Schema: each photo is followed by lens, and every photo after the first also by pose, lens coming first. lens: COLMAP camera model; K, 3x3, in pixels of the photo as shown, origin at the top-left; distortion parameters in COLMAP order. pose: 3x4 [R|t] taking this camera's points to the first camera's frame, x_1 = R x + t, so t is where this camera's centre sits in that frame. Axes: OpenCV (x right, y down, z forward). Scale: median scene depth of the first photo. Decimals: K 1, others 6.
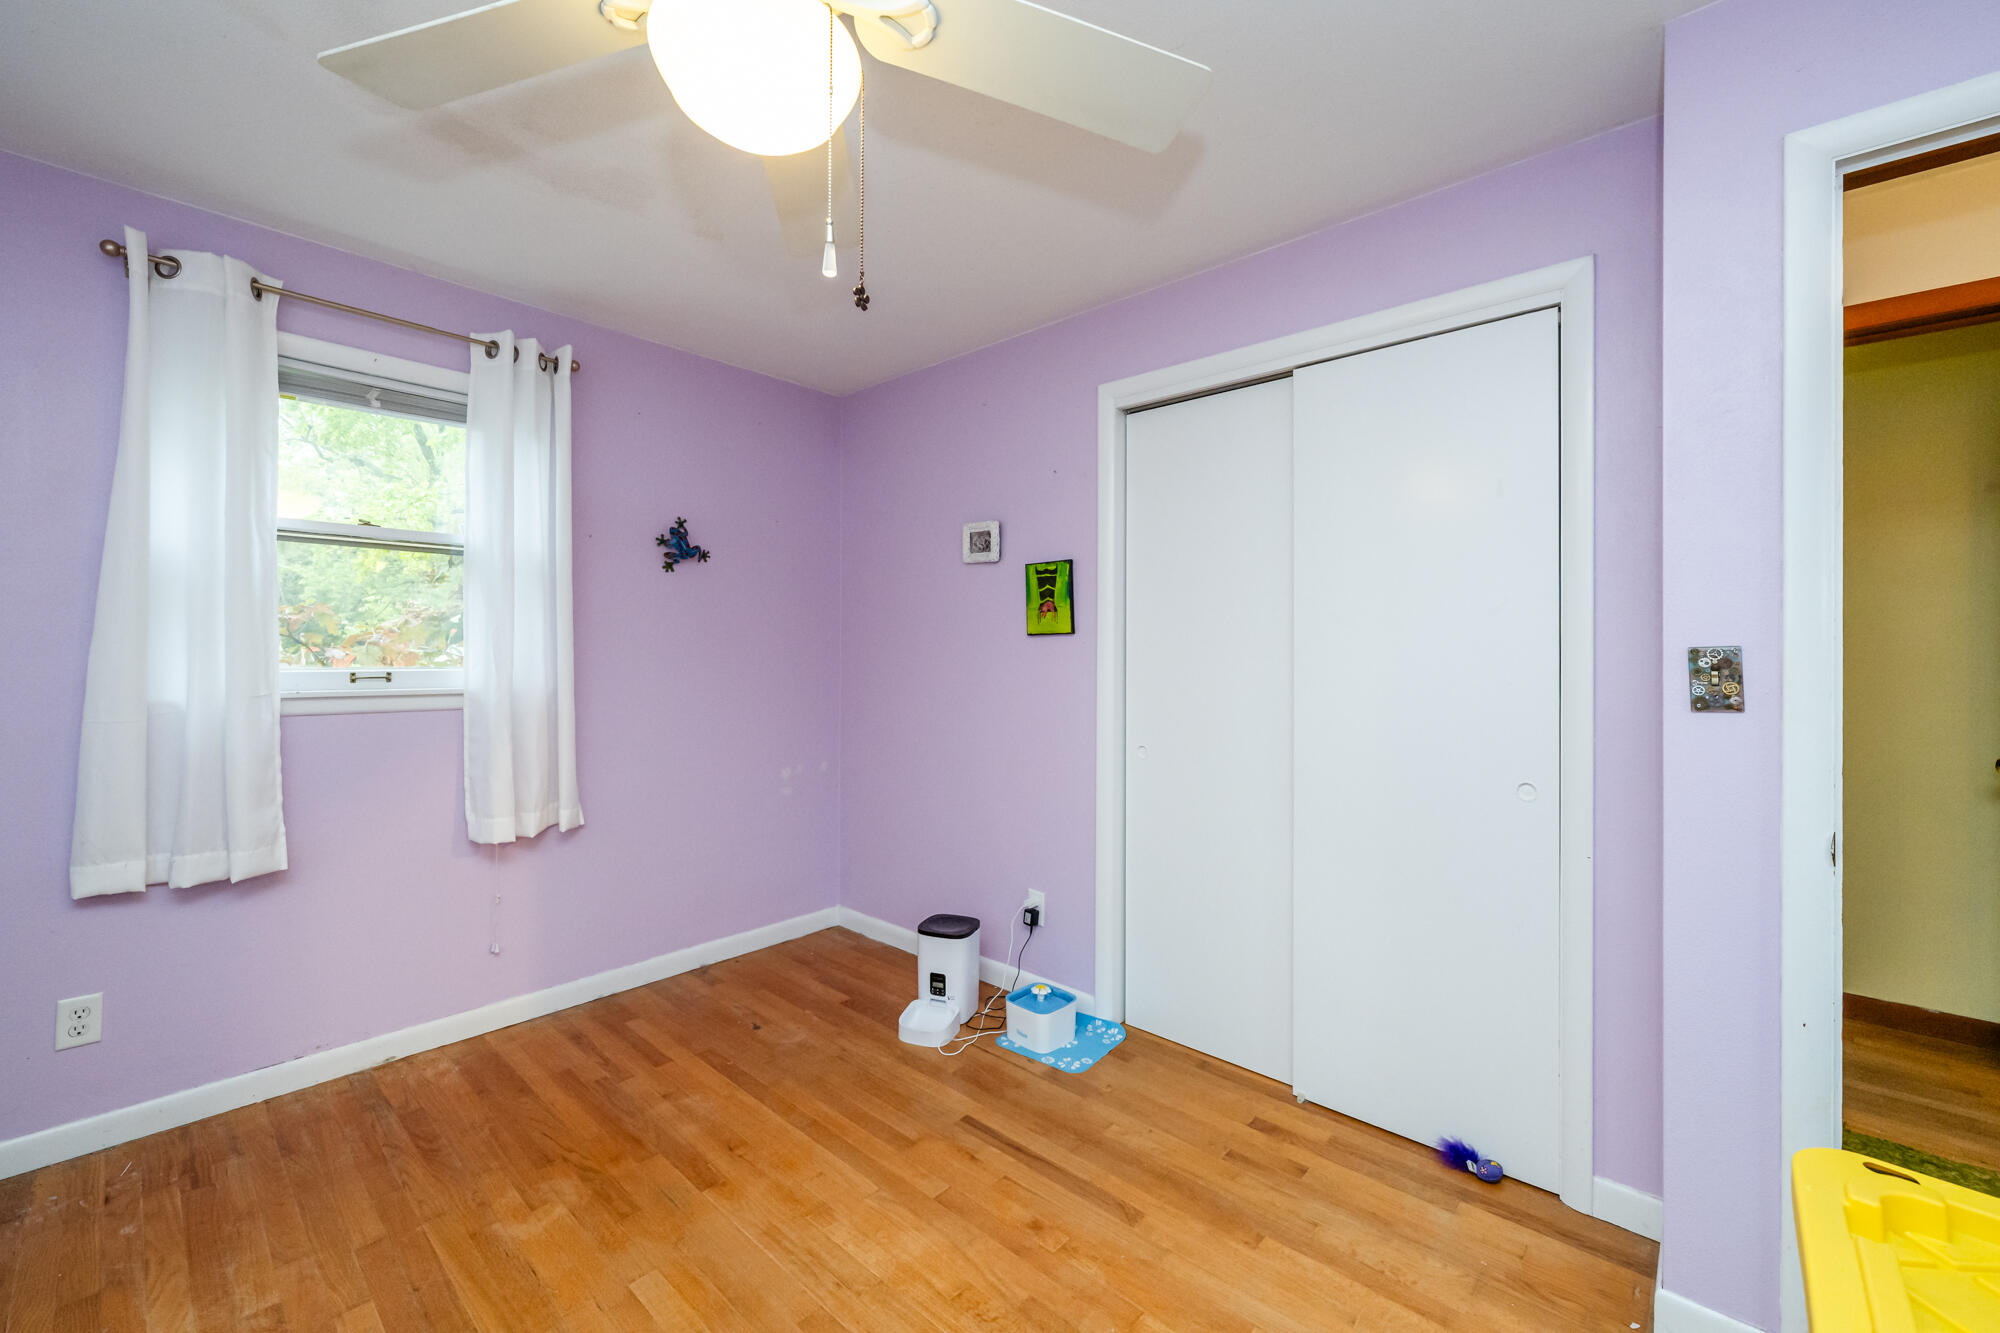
lens RADIAL K [[797.1, 0, 994.0], [0, 797.1, 648.5], [0, 0, 1]] dist [0.000435, 0.000502]
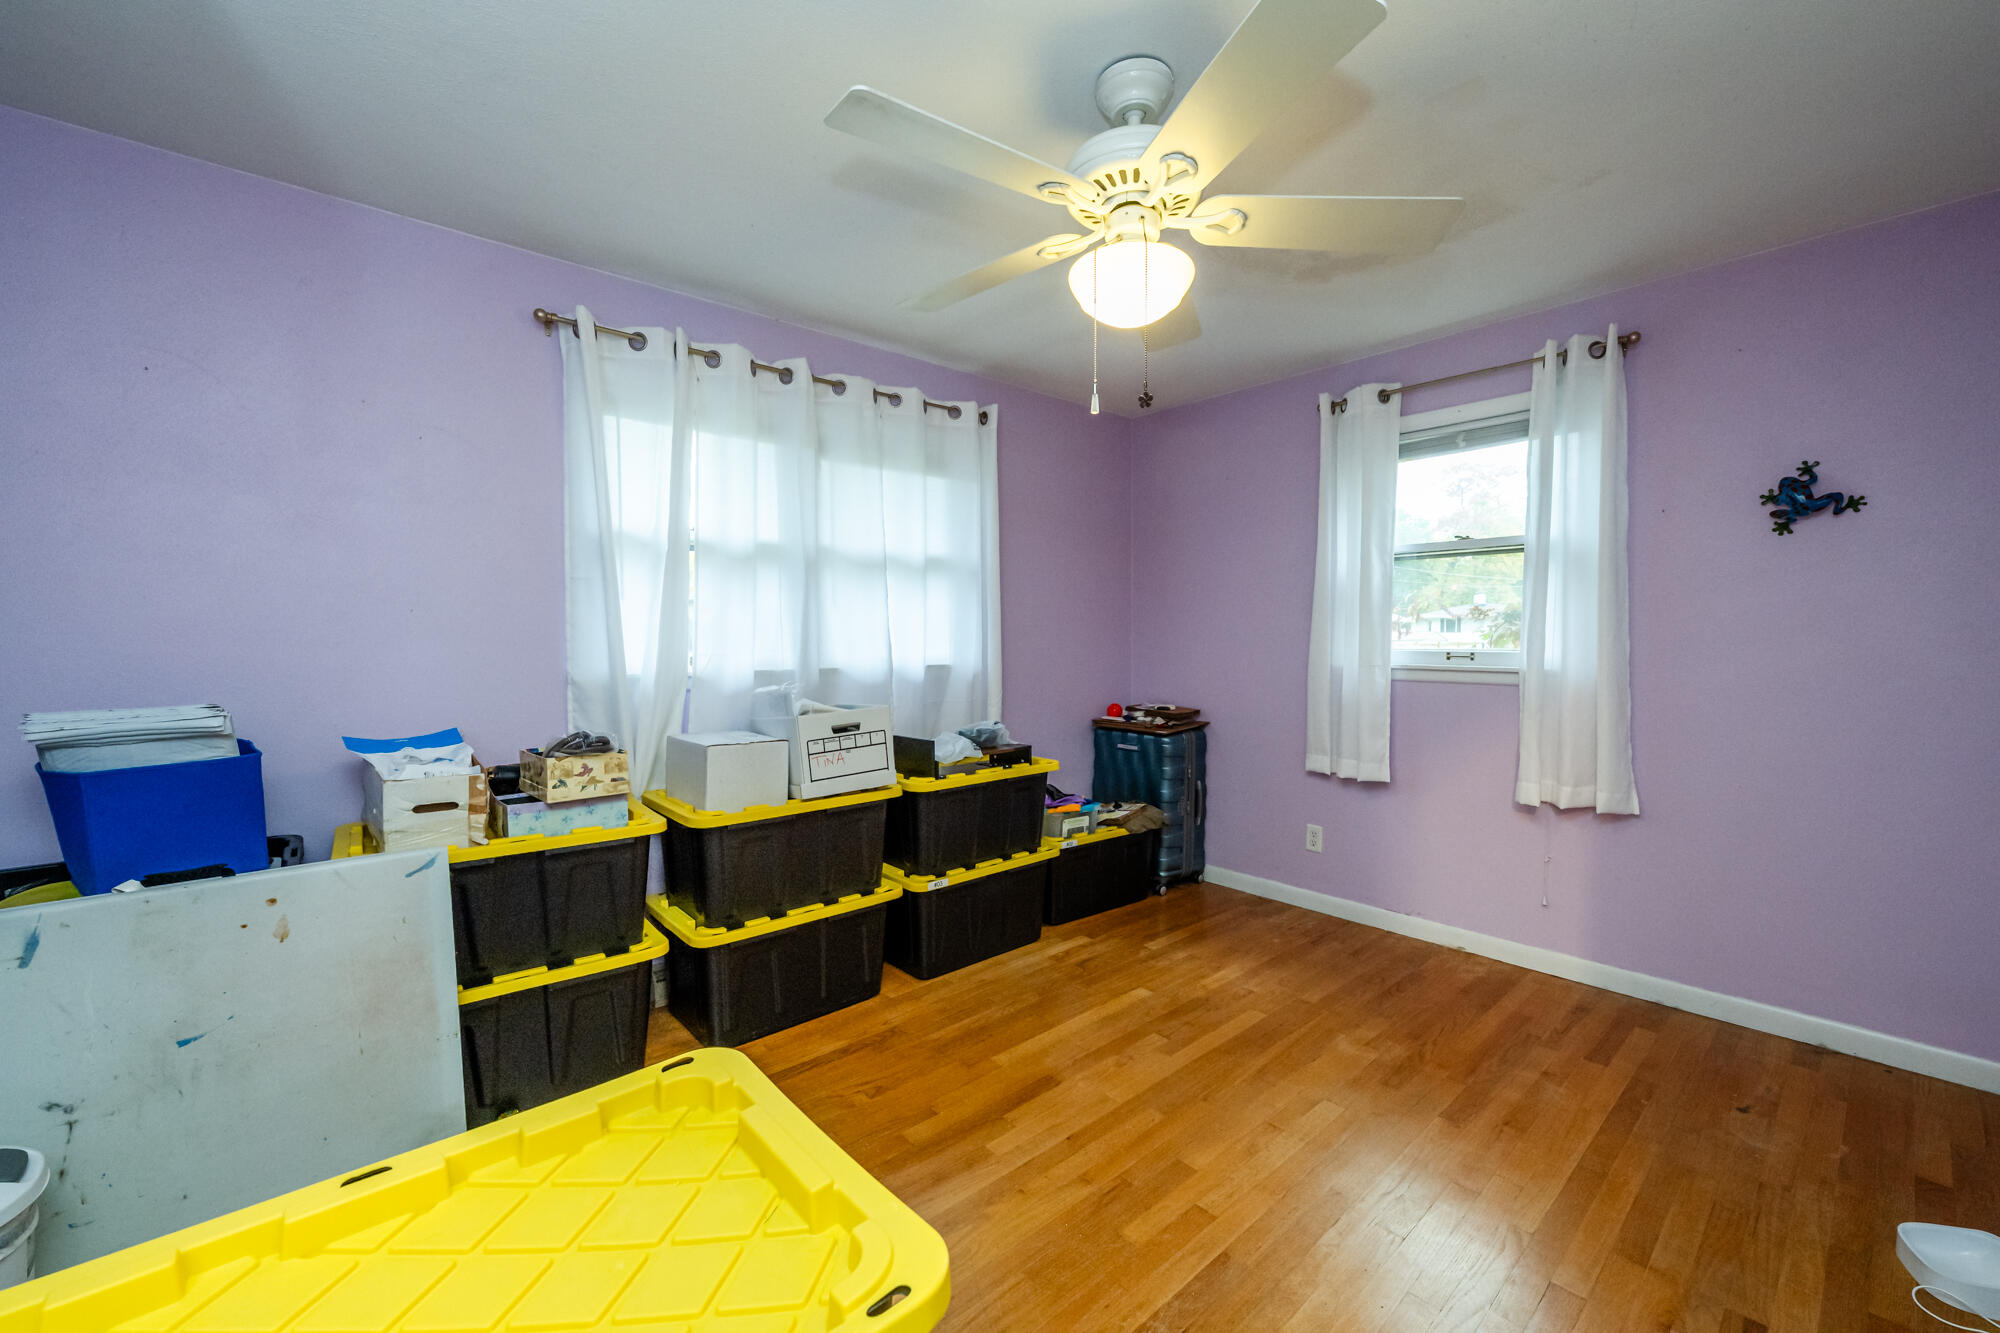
lens RADIAL K [[797.1, 0, 996.4], [0, 797.1, 681.8], [0, 0, 1]] dist [0.000435, 0.000502]
pose [[-0.106793, 0.053200, -0.992857, 0.632179], [0.007808, 0.998582, 0.052667, 0.003454], [0.994251, -0.002127, -0.107057, 0.403084]]
